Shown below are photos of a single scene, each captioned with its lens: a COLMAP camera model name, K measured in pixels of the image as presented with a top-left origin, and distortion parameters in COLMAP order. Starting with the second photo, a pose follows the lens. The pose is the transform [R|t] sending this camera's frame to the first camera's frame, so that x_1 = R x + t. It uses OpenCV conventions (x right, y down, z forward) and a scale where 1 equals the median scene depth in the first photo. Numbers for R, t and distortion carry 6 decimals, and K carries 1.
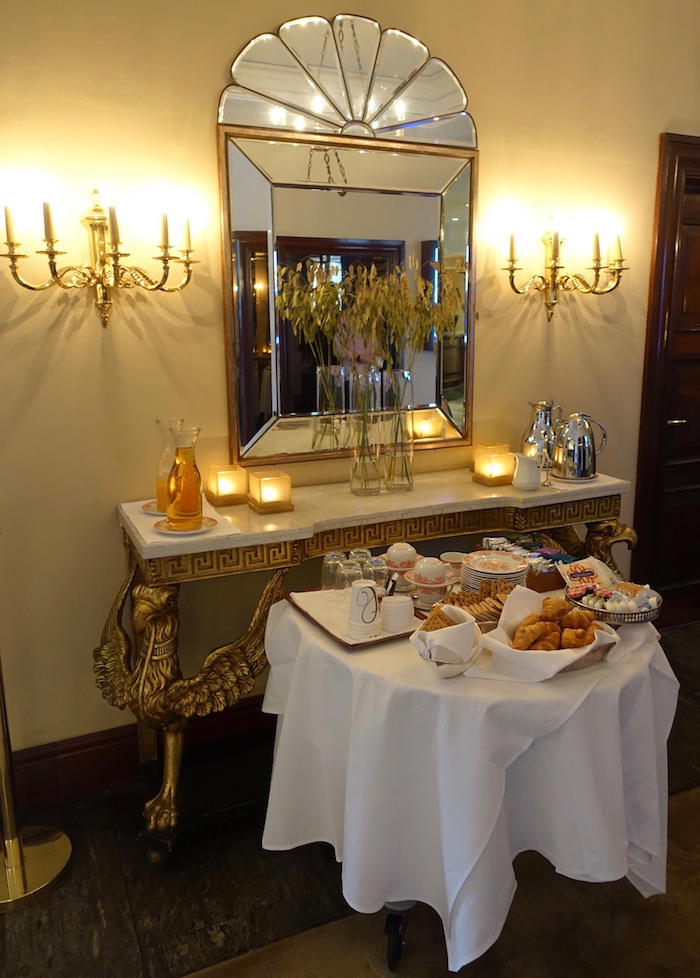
lens RADIAL K [[824.5, 0, 351.2], [0, 824.5, 487.8], [0, 0, 1]] dist [-0.011574, -0.004794]
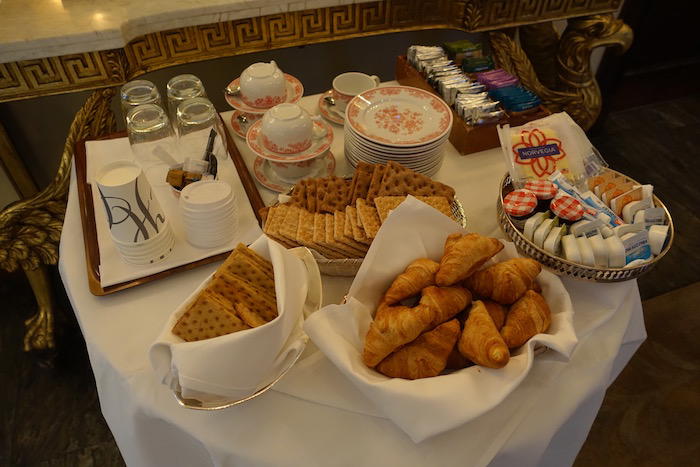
lens RADIAL K [[480.1, 0, 345.1], [0, 480.1, 232.8], [0, 0, 1]] dist [0.004860, -0.007106]
pose [[0.994321, 0.082269, -0.067510, 0.160822], [-0.032233, 0.837366, 0.545692, -0.028488], [0.101425, -0.540417, 0.835262, 0.630631]]
